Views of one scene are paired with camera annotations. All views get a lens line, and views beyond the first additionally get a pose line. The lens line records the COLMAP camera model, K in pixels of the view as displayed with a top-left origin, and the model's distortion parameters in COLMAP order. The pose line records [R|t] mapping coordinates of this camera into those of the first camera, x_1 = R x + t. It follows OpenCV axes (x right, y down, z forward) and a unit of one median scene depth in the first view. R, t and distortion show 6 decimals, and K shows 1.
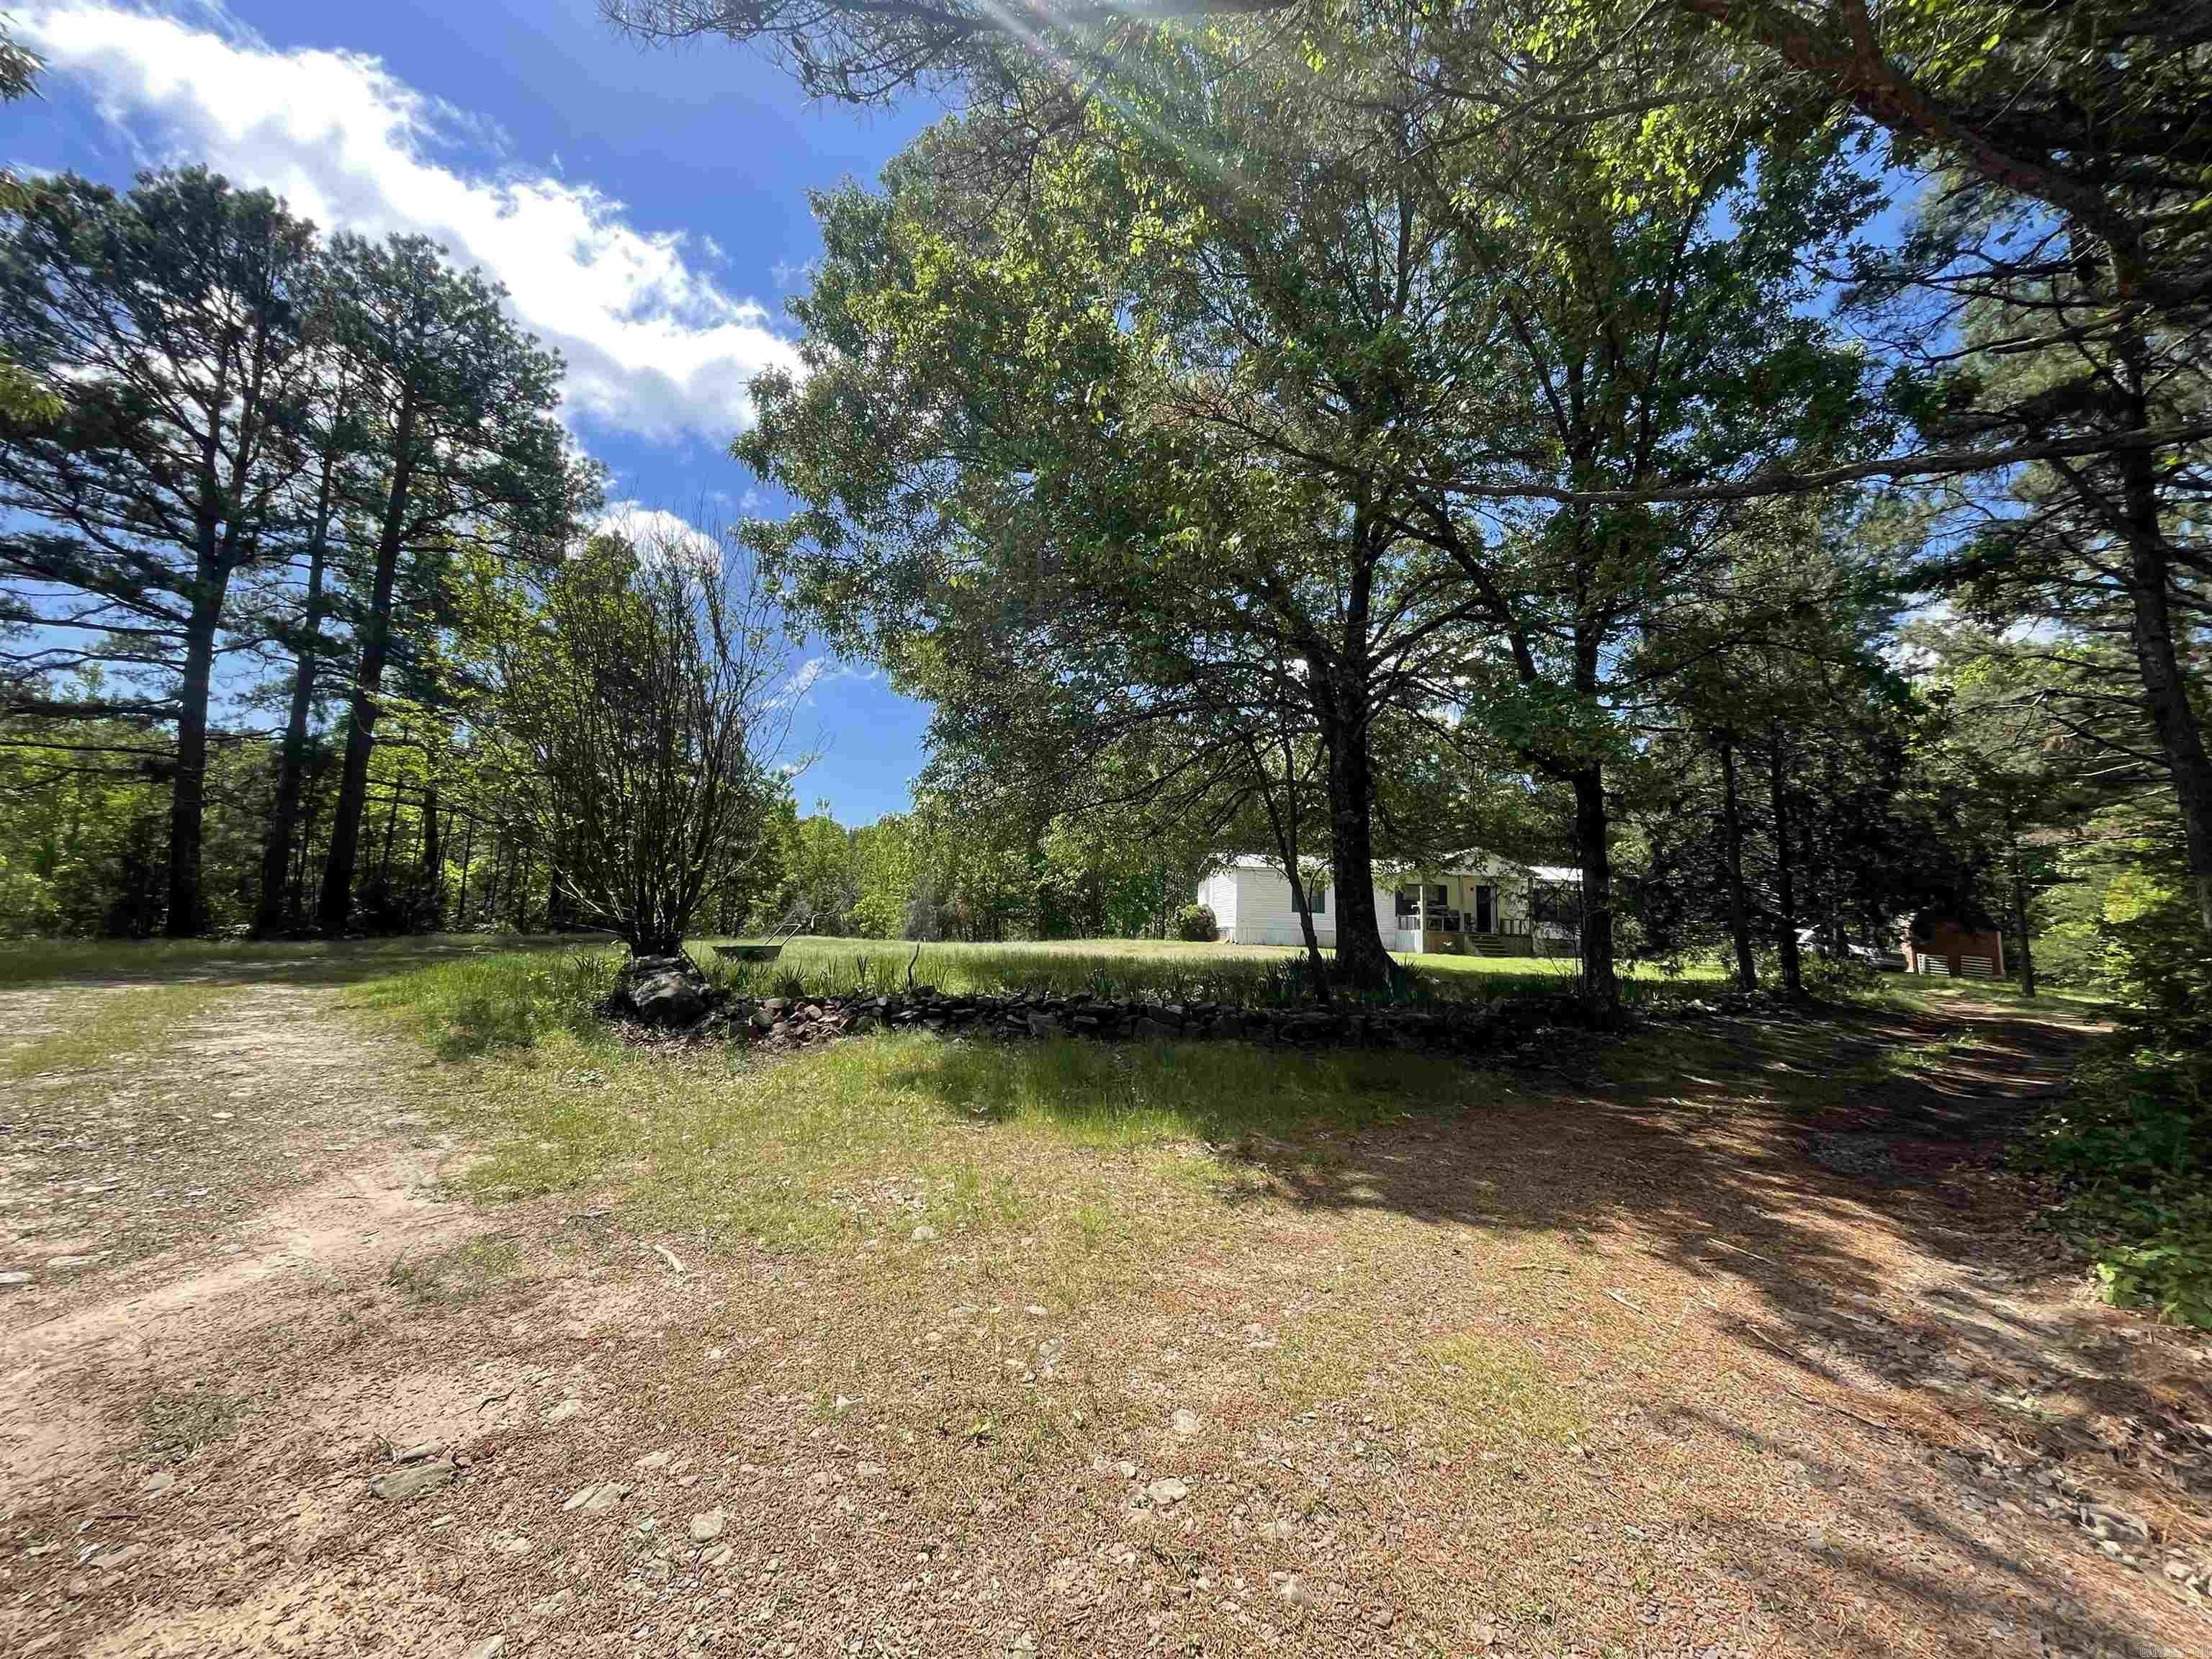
lens RADIAL K [[887.0, 0, 1104.6], [0, 887.0, 818.3], [0, 0, 1]] dist [-0.000190, 0.006310]
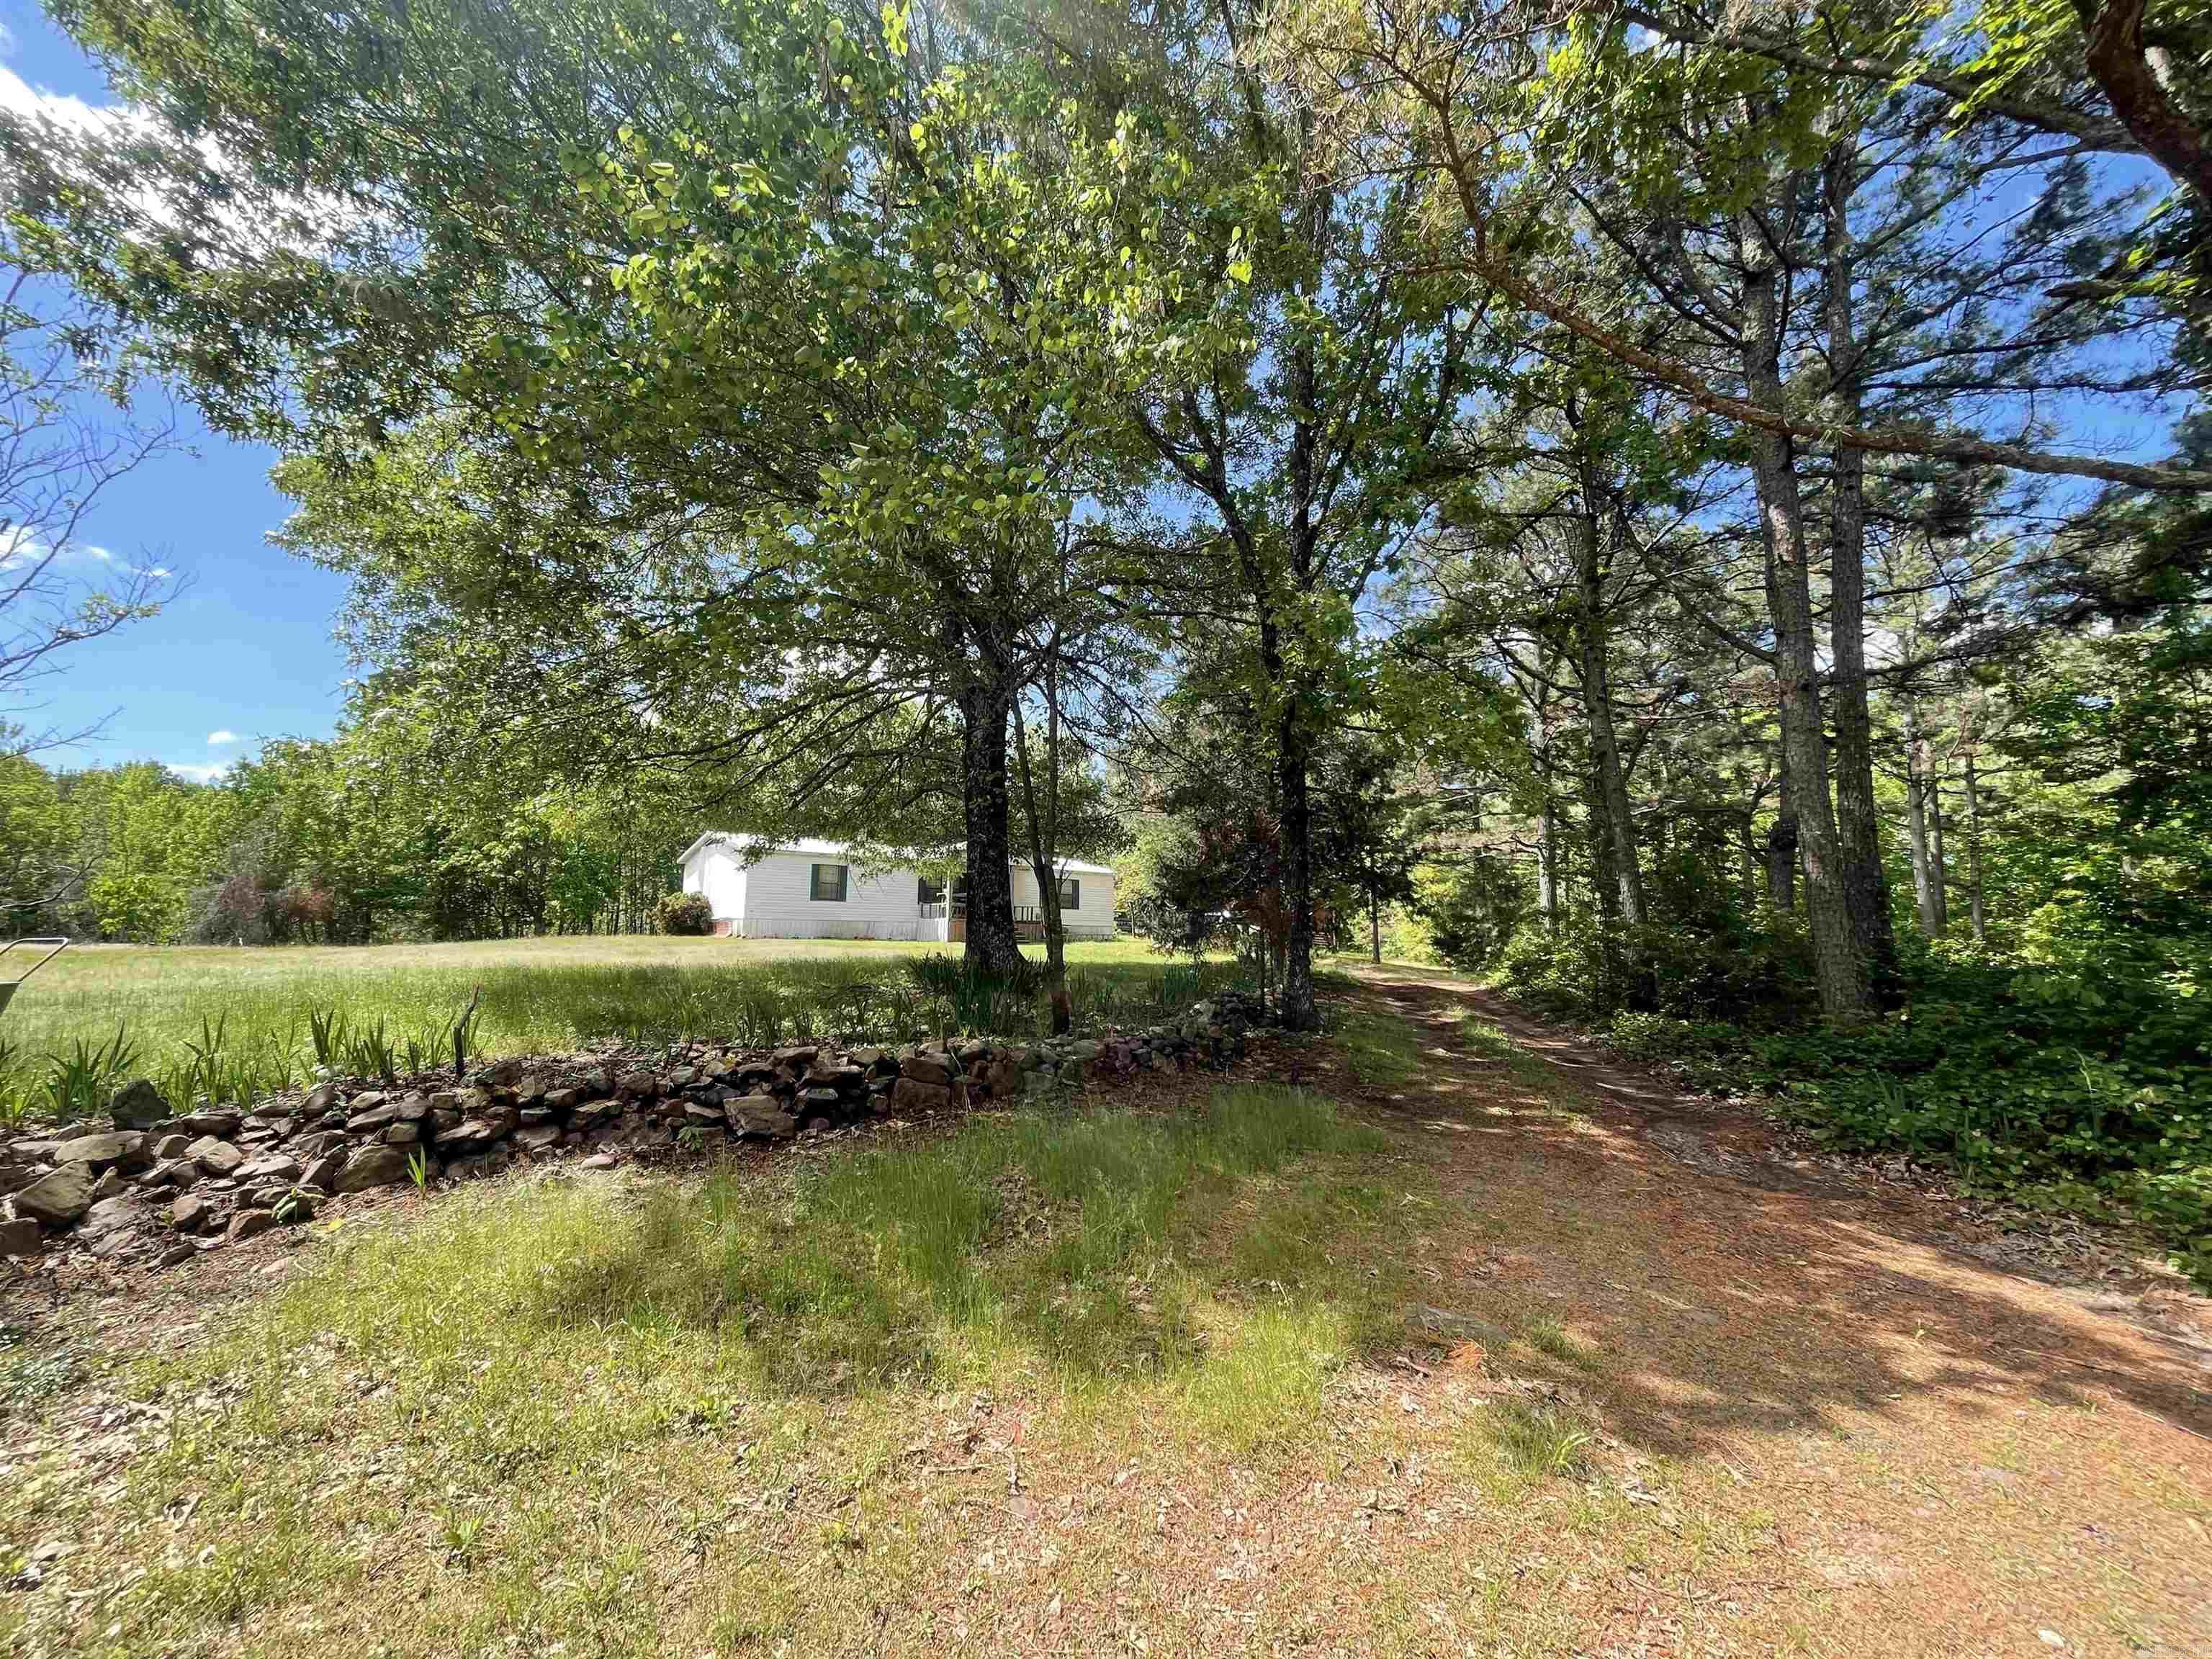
lens RADIAL K [[911.0, 0, 1106.0], [0, 911.0, 829.5], [0, 0, 1]] dist [-0.000950, -0.000317]
pose [[0.834318, 0.039832, 0.549843, -0.123218], [-0.056887, 0.998282, 0.014001, 0.015821], [-0.548341, -0.042960, 0.835150, 0.225222]]
